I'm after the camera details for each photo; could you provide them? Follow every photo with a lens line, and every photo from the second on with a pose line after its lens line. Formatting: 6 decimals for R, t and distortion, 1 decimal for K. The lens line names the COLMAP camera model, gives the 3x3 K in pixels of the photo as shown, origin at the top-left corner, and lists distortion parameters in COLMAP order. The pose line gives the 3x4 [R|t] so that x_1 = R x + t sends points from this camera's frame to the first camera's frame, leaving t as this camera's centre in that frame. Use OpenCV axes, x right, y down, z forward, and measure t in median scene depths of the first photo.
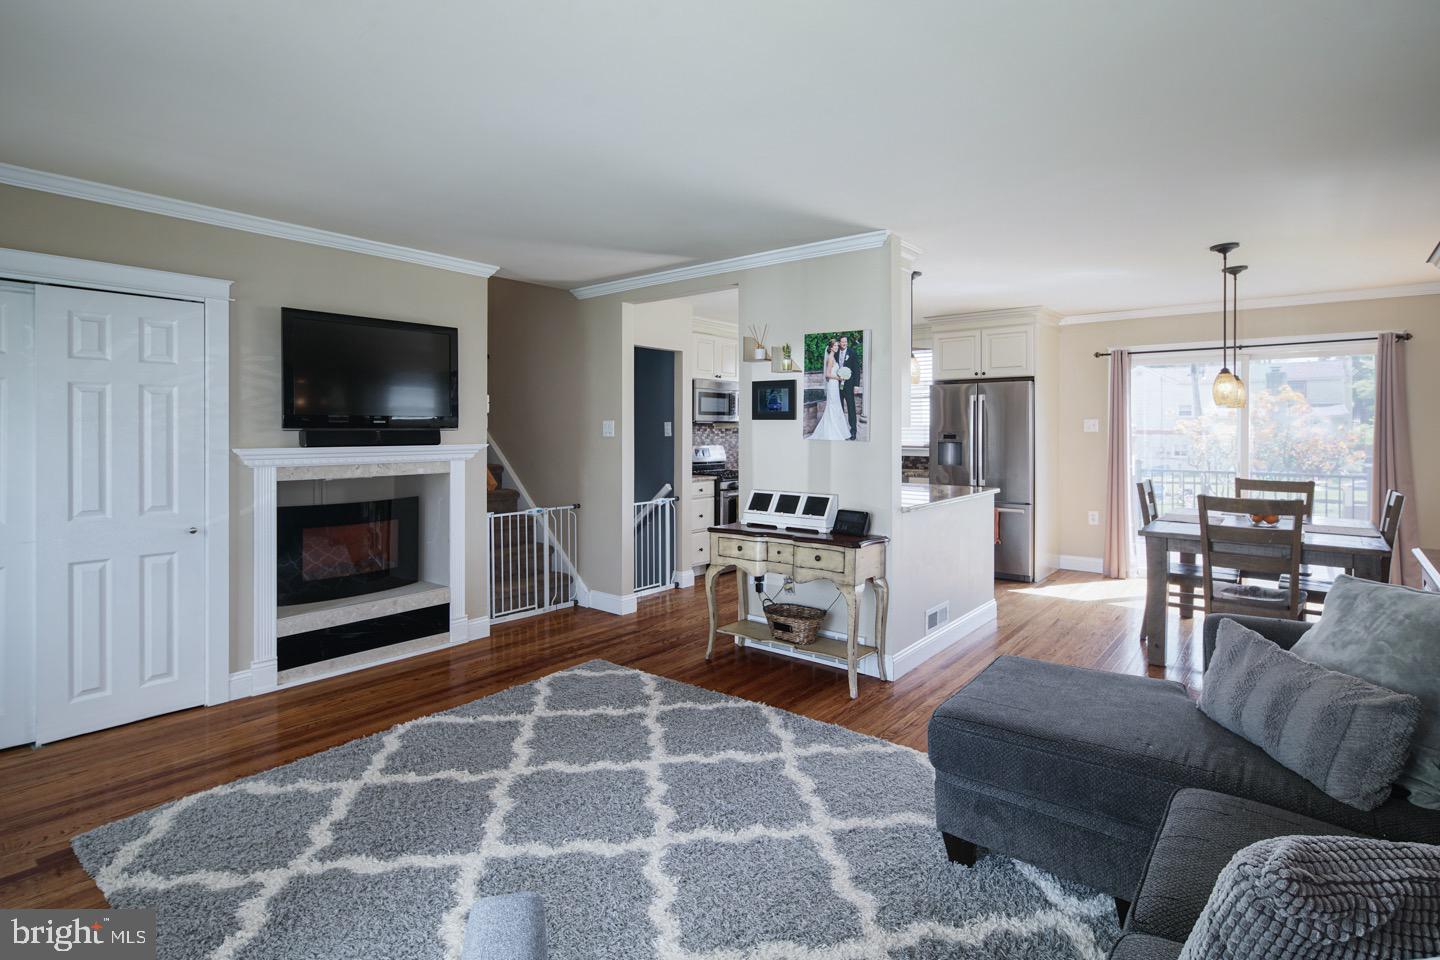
lens RADIAL K [[706.1, 0, 714.0], [0, 706.1, 429.2], [0, 0, 1]] dist [0.000750, 0.000035]
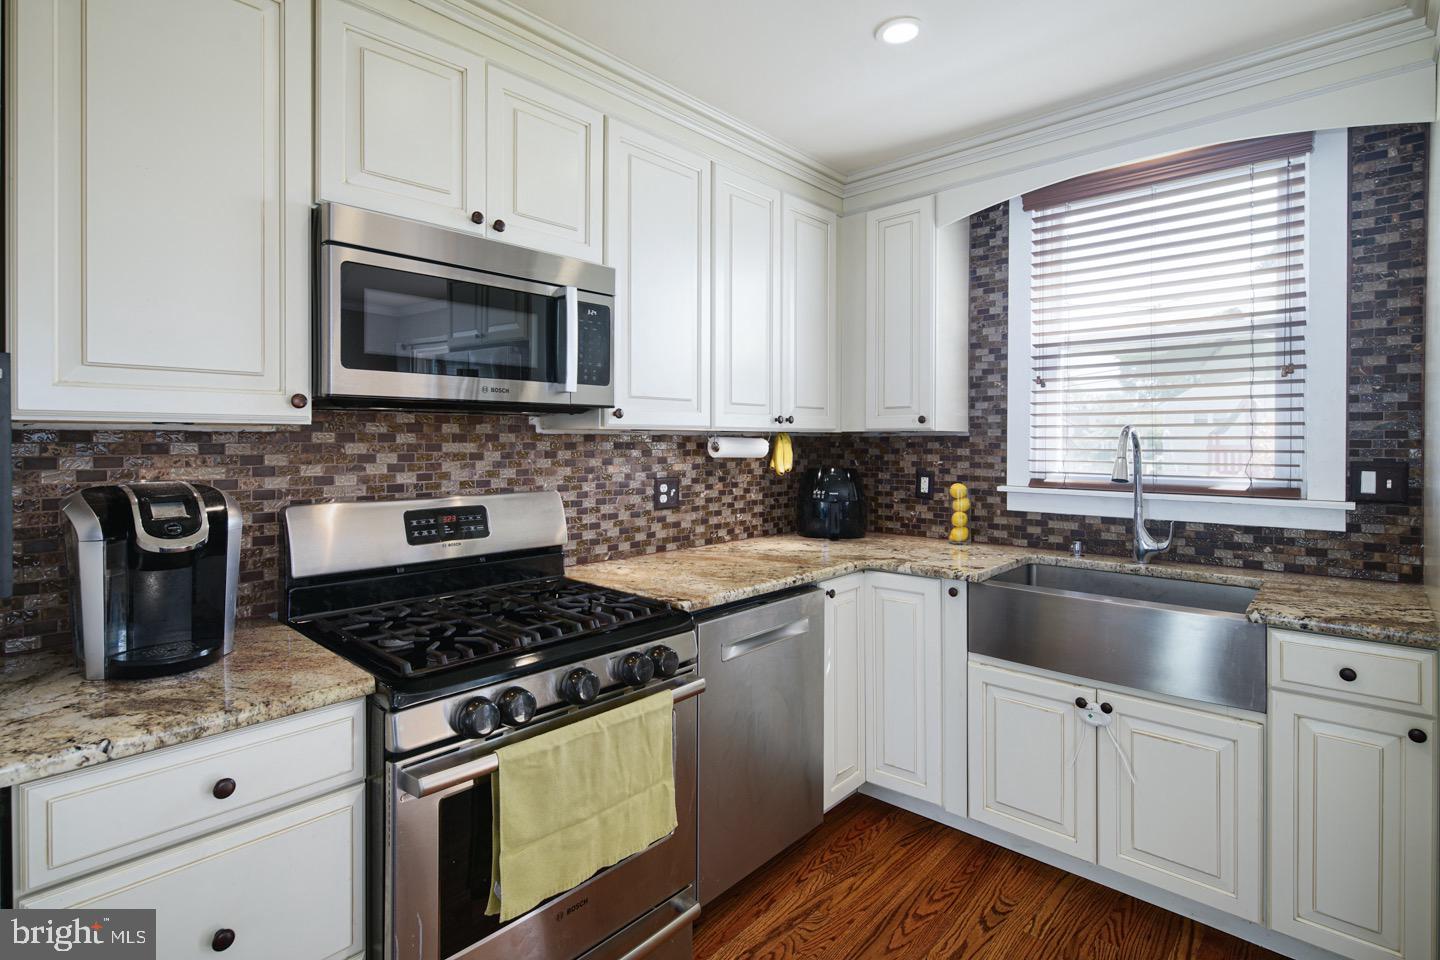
lens RADIAL K [[703.0, 0, 717.0], [0, 703.0, 442.2], [0, 0, 1]] dist [0.001472, -0.000615]
pose [[0.997672, -0.000454, -0.068187, 0.106032], [0.000703, 0.999993, 0.003634, 0.002265], [0.068185, -0.003674, 0.997666, 0.812274]]
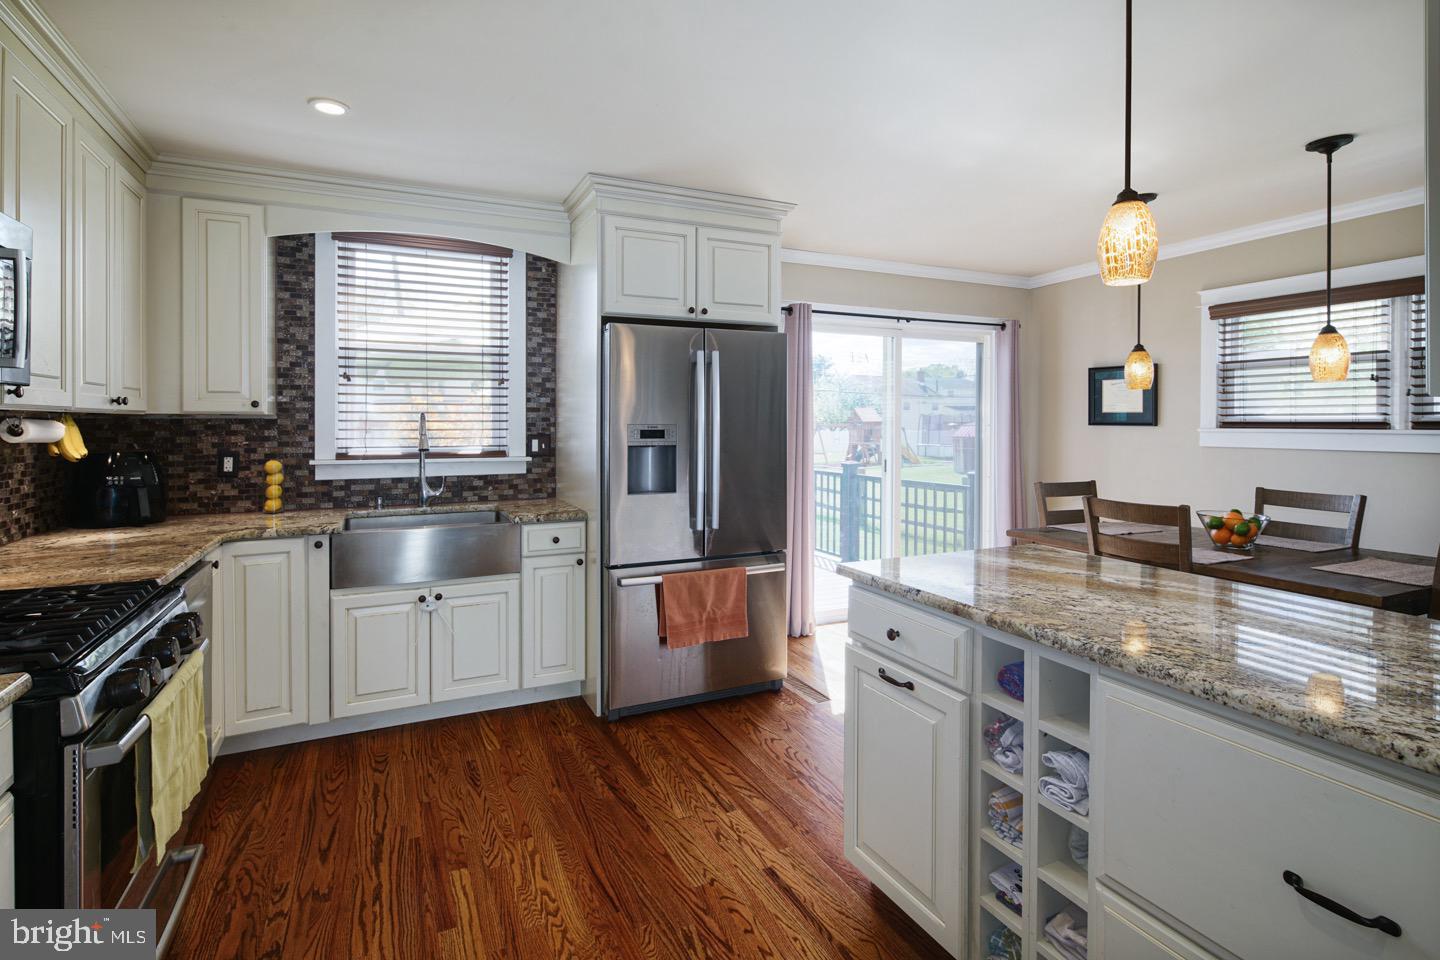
lens RADIAL K [[706.1, 0, 714.0], [0, 706.1, 429.2], [0, 0, 1]] dist [0.000750, 0.000035]
pose [[0.435446, -0.008648, 0.900173, -0.081262], [-0.000697, 0.999950, 0.009944, 0.002208], [-0.900214, -0.004957, 0.435419, 0.760501]]
